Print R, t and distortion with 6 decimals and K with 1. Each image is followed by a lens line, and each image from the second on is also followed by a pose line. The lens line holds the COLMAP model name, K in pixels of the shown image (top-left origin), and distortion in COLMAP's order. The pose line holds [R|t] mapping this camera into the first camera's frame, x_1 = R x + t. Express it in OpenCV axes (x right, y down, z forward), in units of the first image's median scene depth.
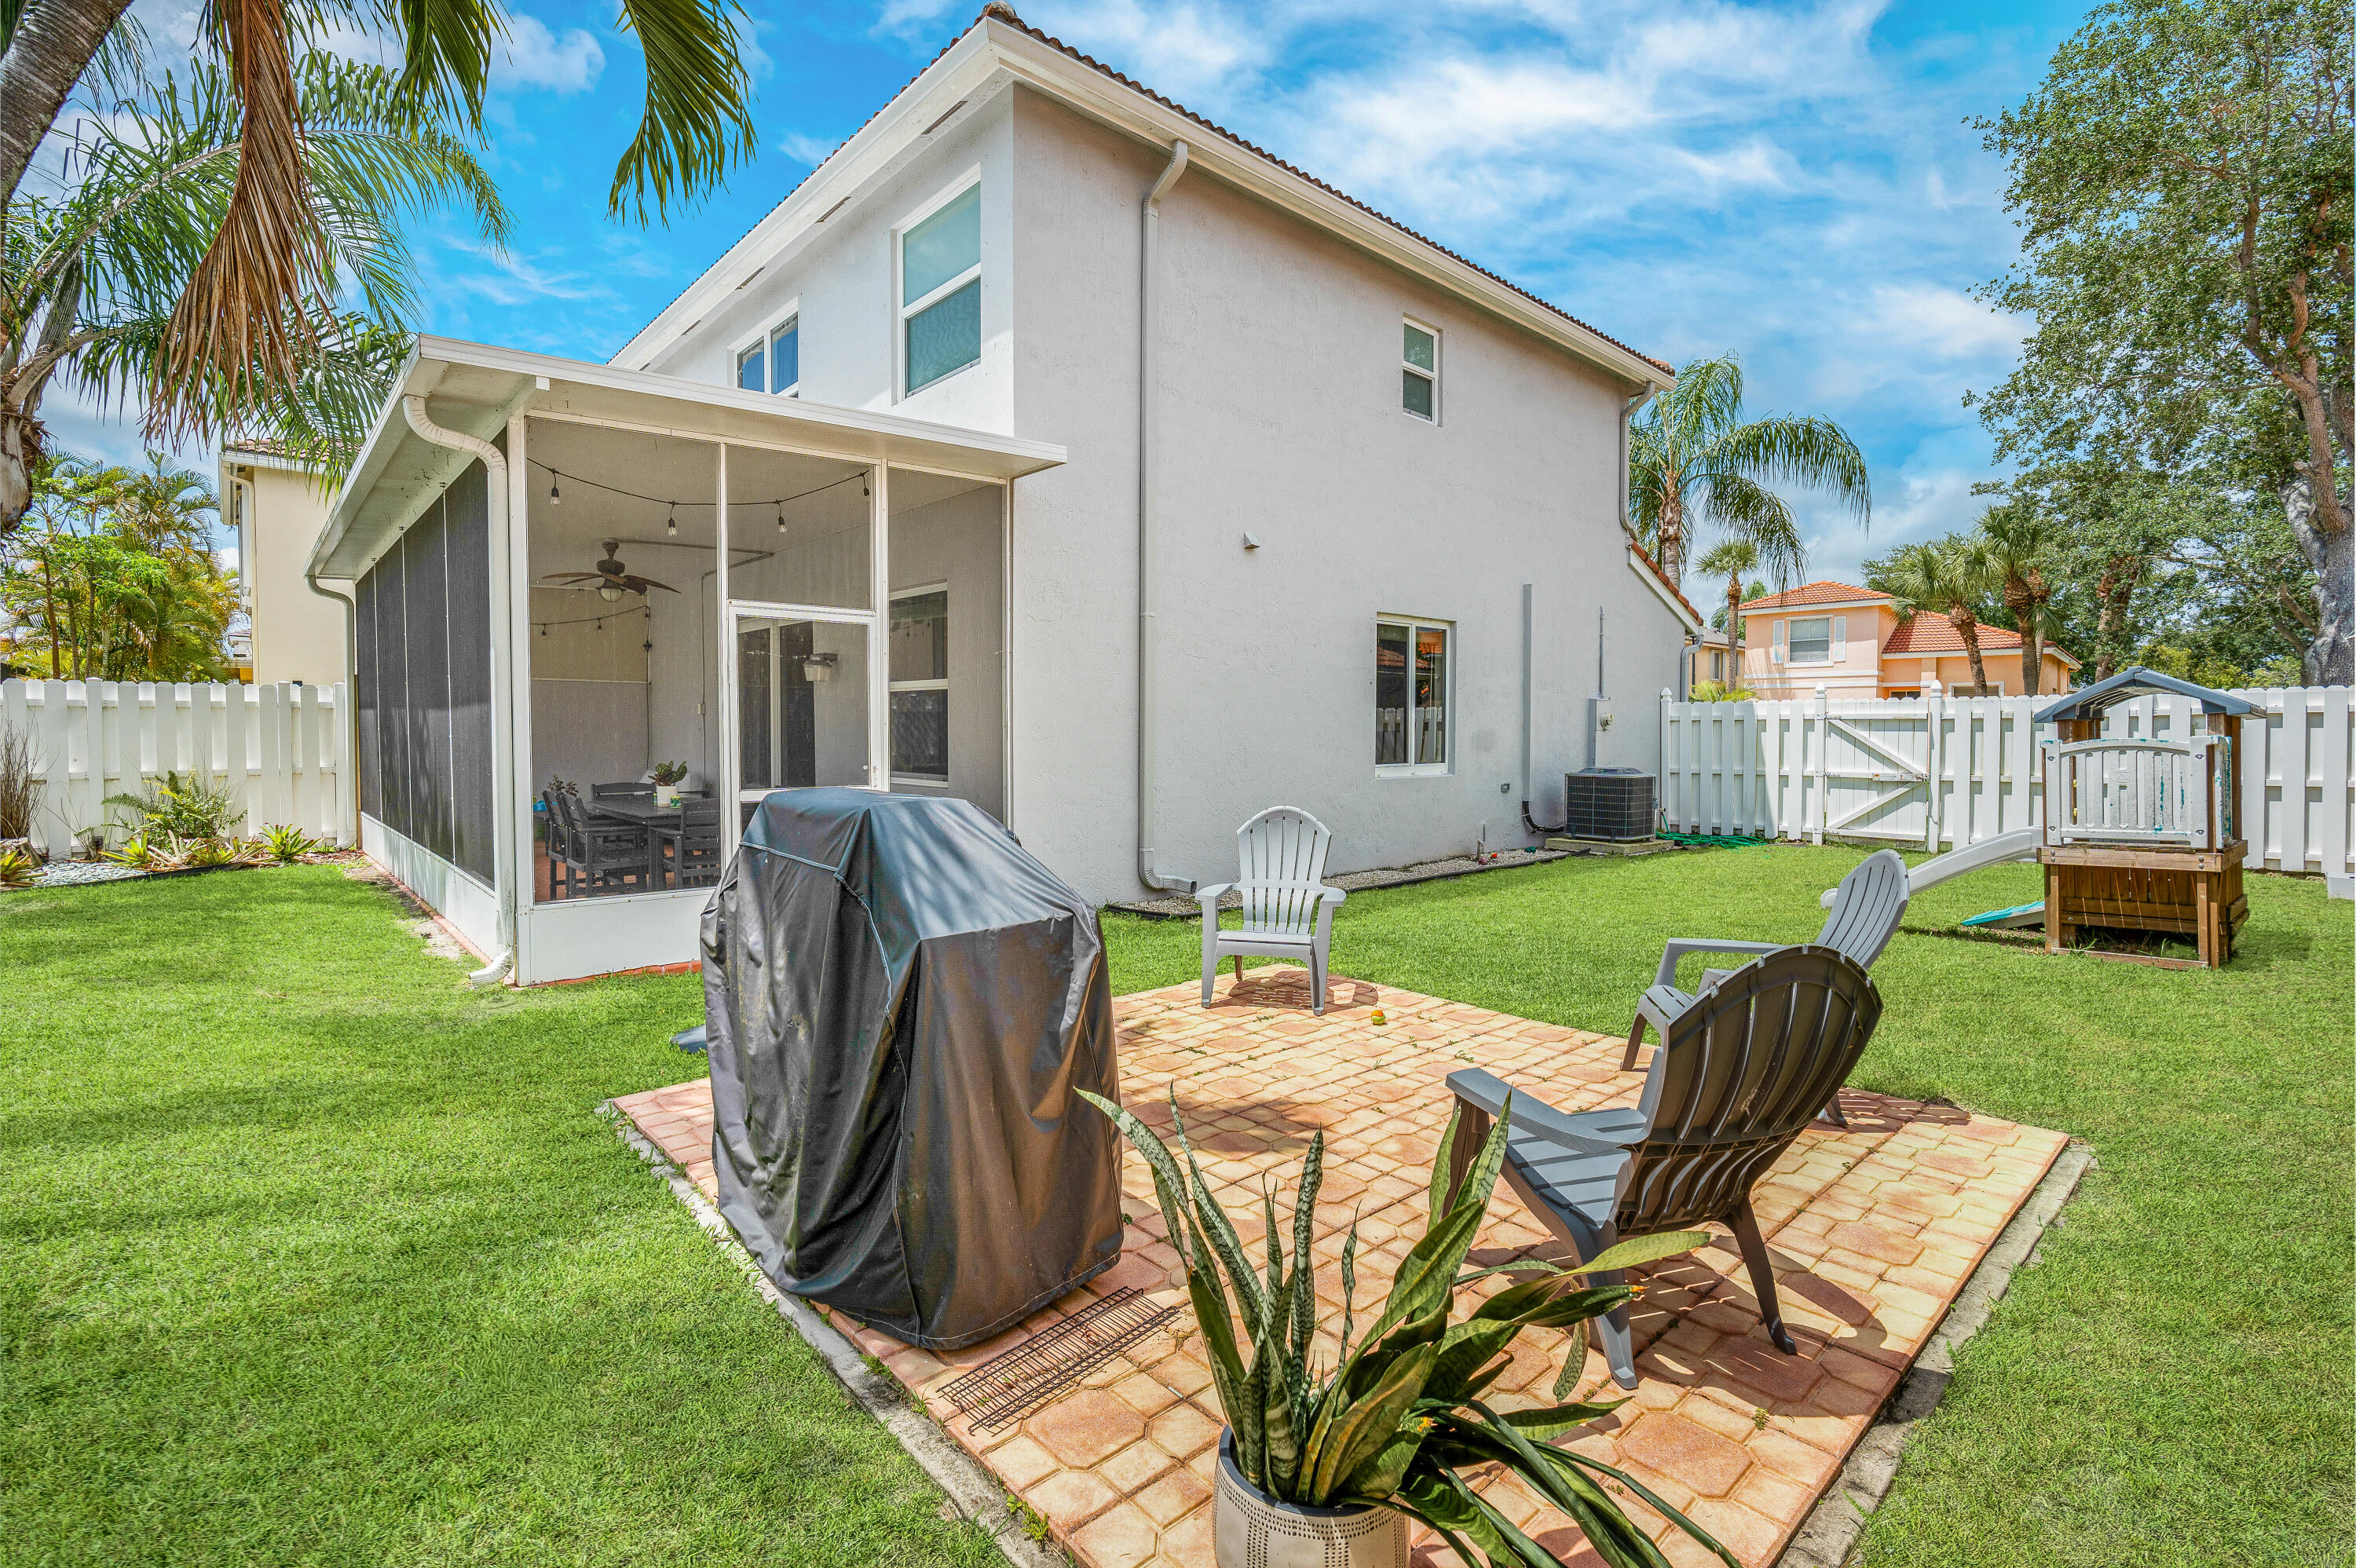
lens RADIAL K [[1089.2, 0, 1178.7], [0, 1089.2, 783.7], [0, 0, 1]] dist [0.010107, -0.000091]
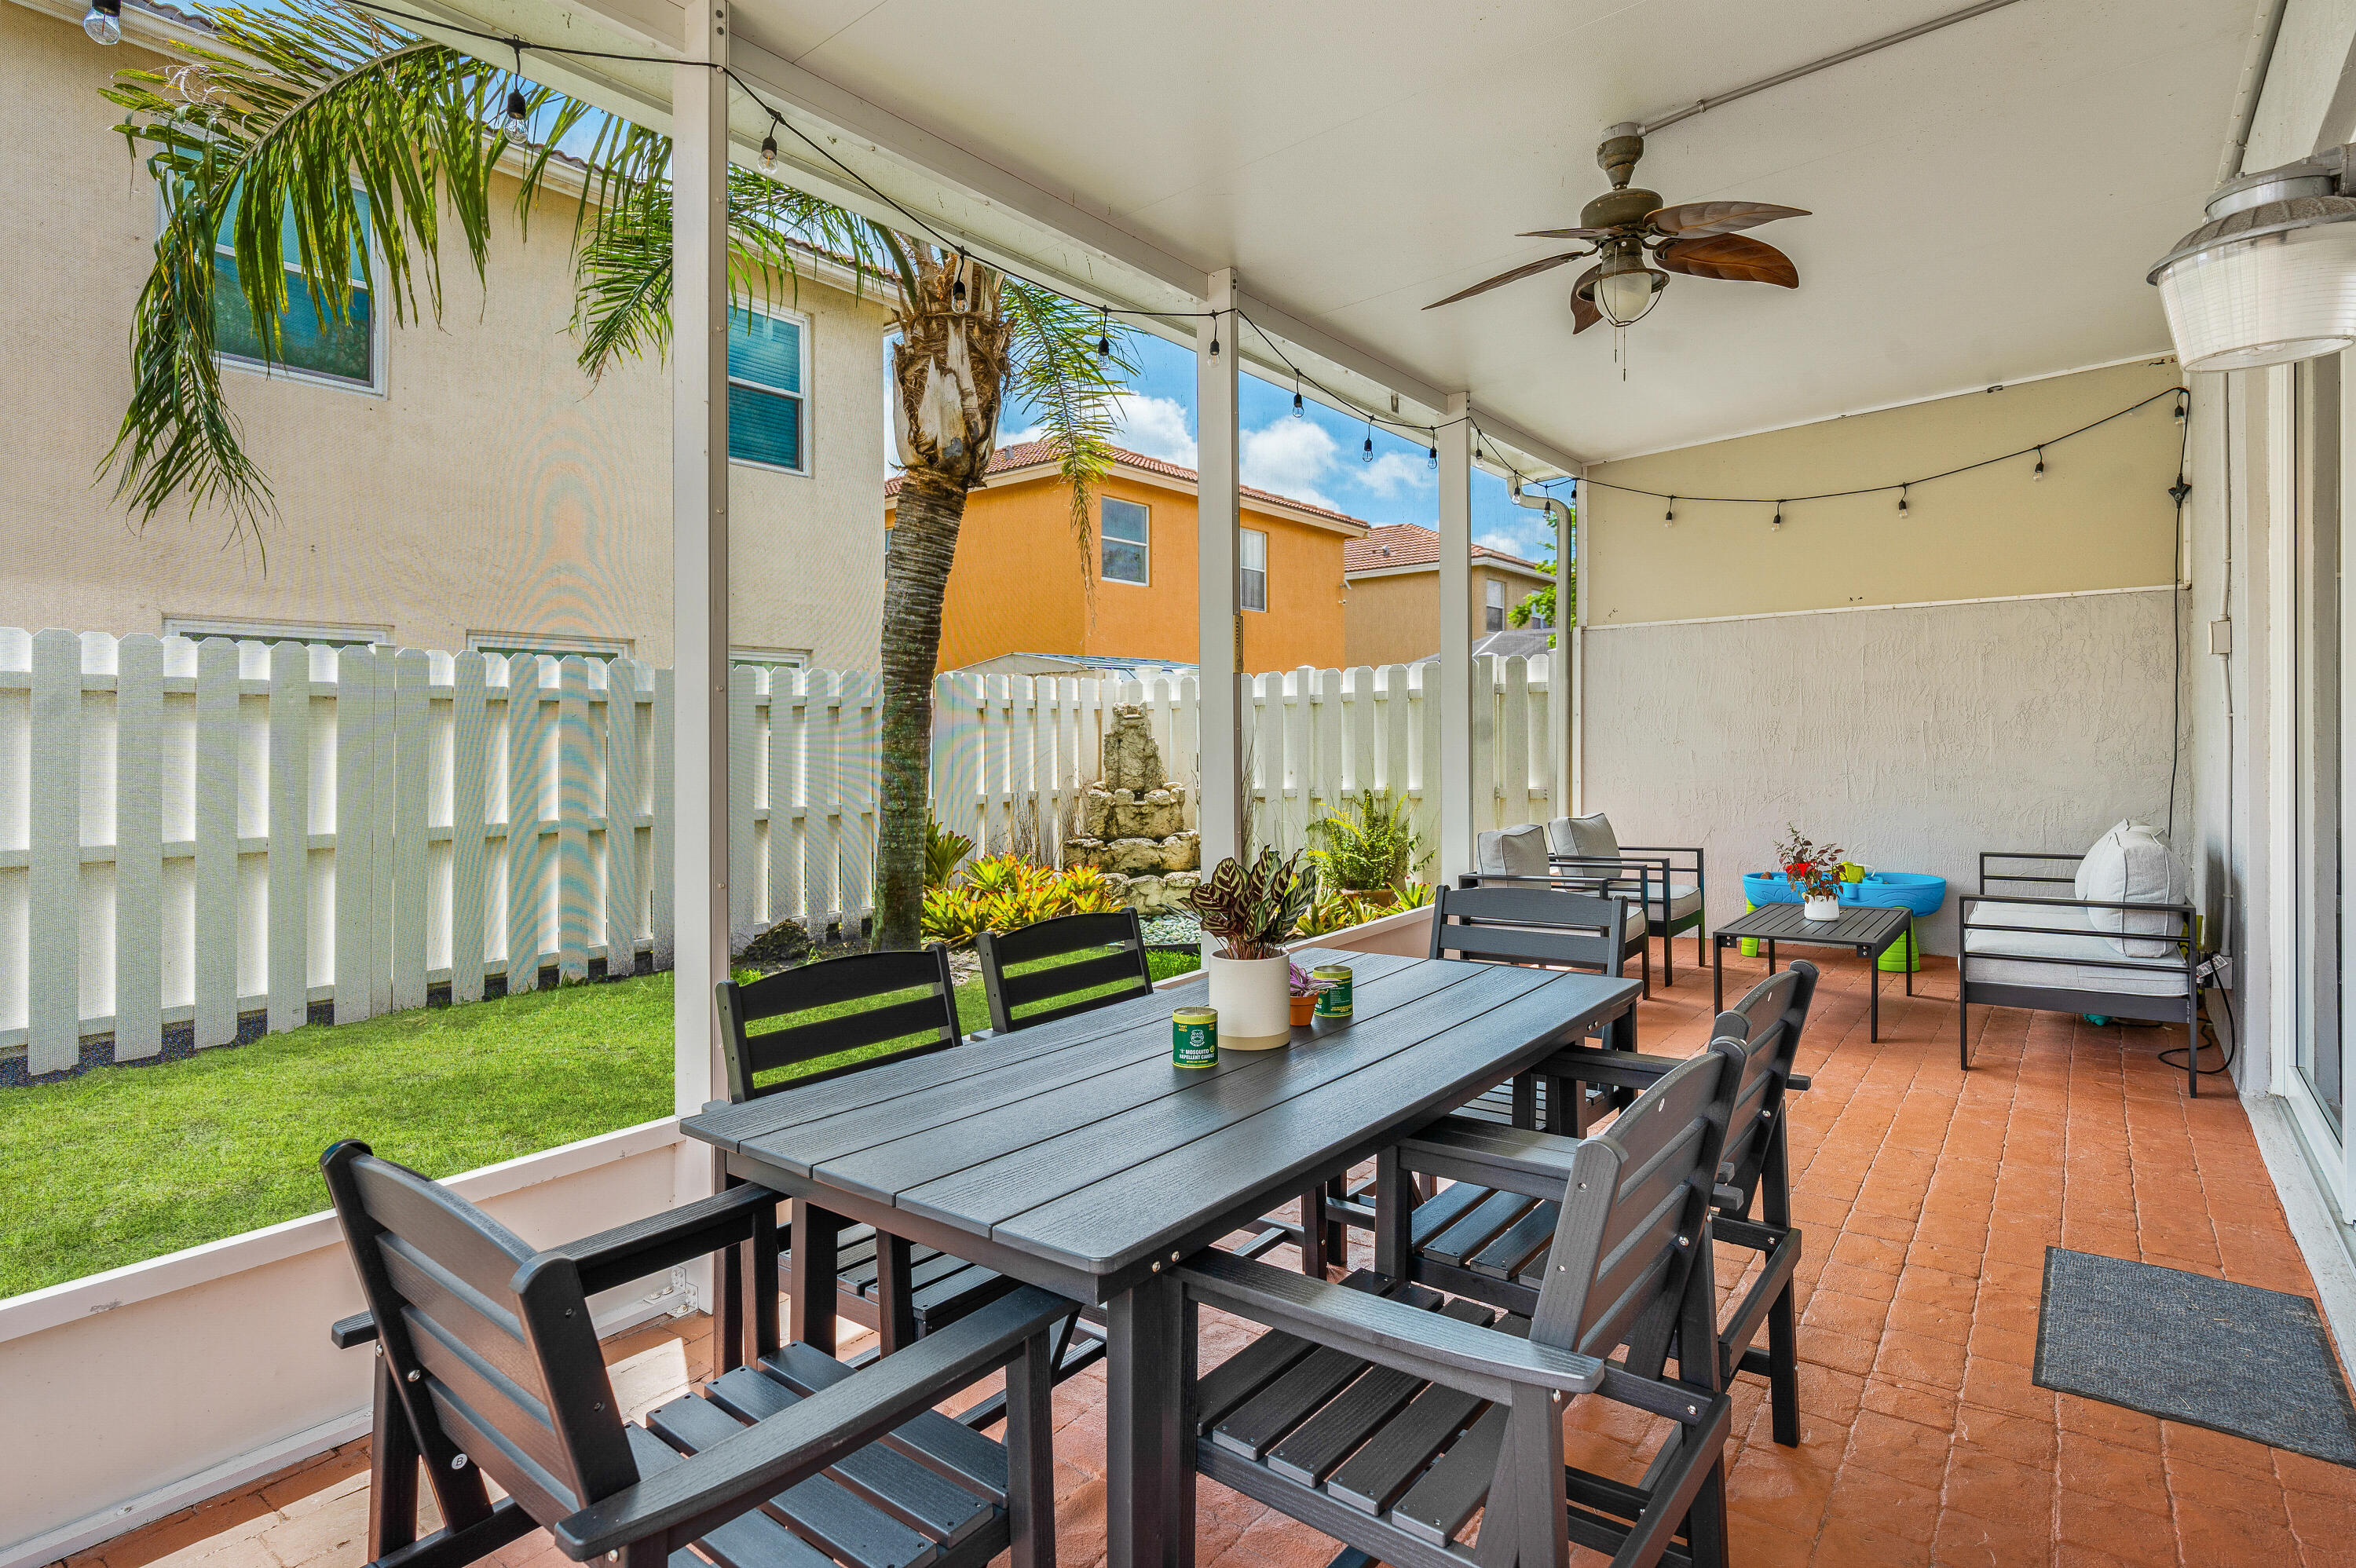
lens RADIAL K [[1205.2, 0, 1163.2], [0, 1205.2, 733.3], [0, 0, 1]] dist [0.004990, 0.003557]
pose [[0.192482, -0.009824, -0.981251, -0.171945], [-0.026957, 0.999520, -0.015294, -0.031445], [0.980930, 0.029395, 0.192125, 0.696741]]
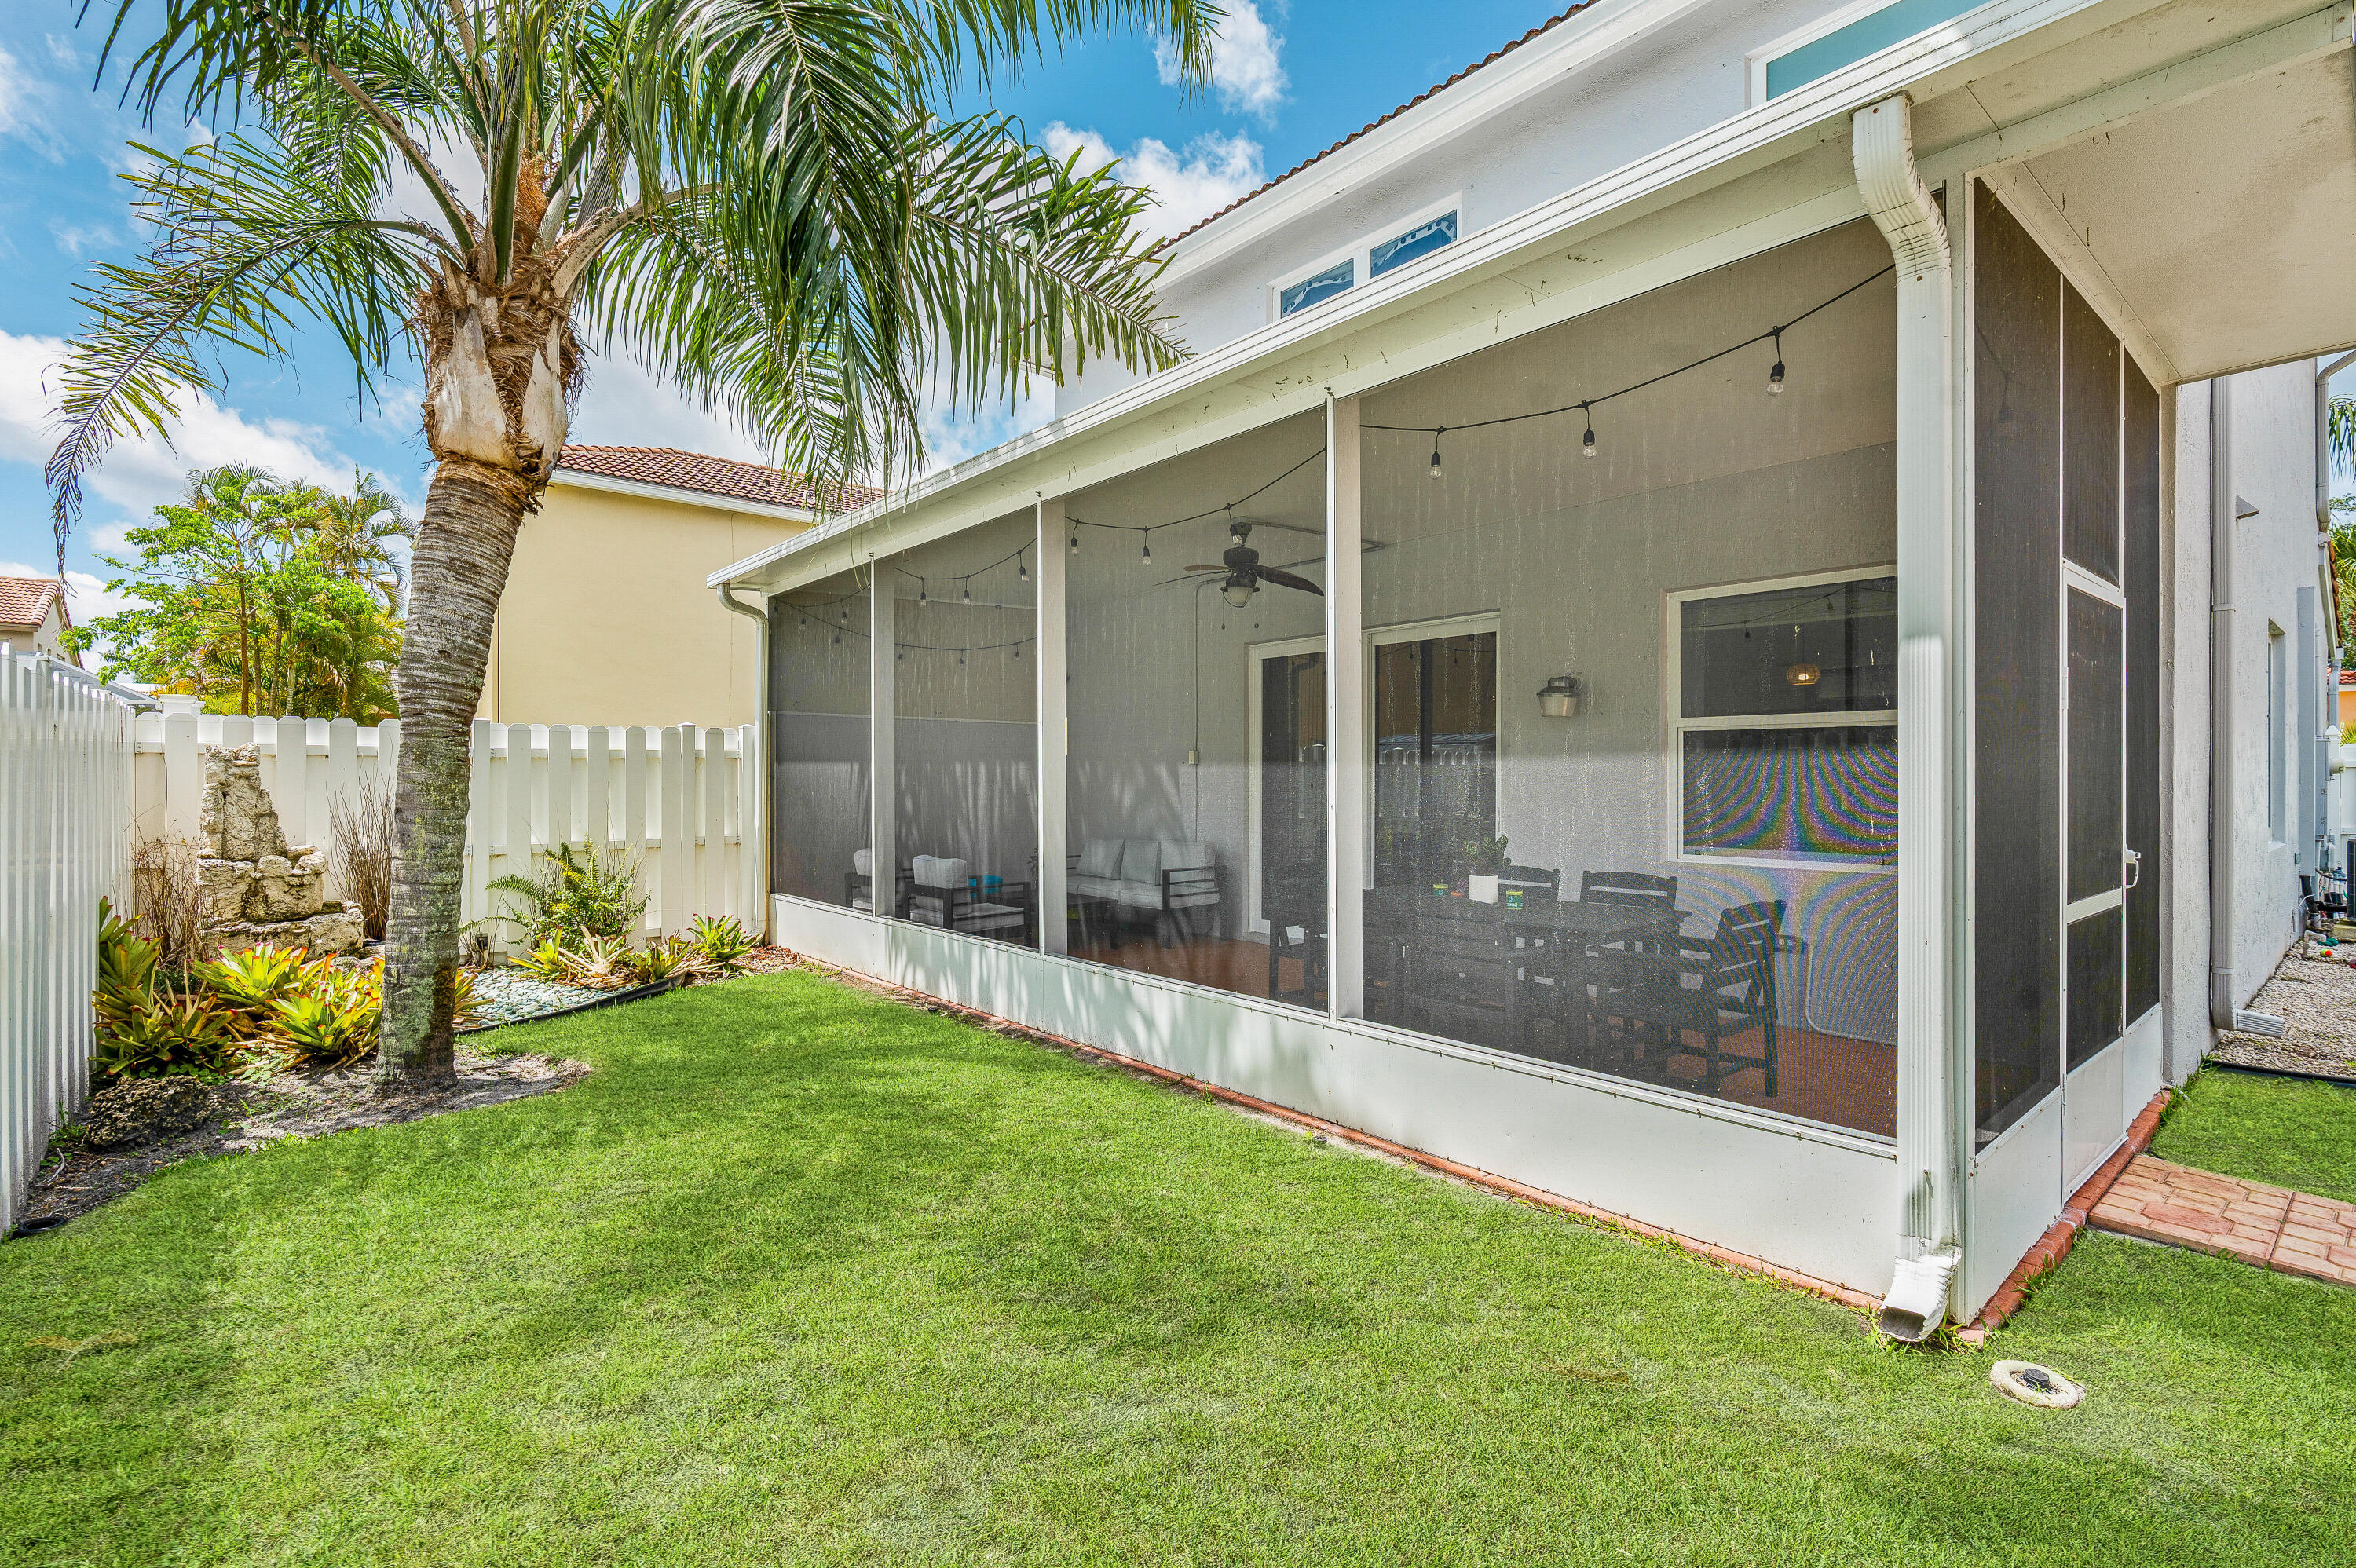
lens RADIAL K [[1089.2, 0, 1174.7], [0, 1089.2, 791.7], [0, 0, 1]] dist [0.010107, -0.000091]
pose [[0.999927, -0.002144, -0.011886, -0.480961], [0.001694, 0.999285, -0.037772, -0.017158], [0.011959, 0.037749, 0.999216, 0.259067]]
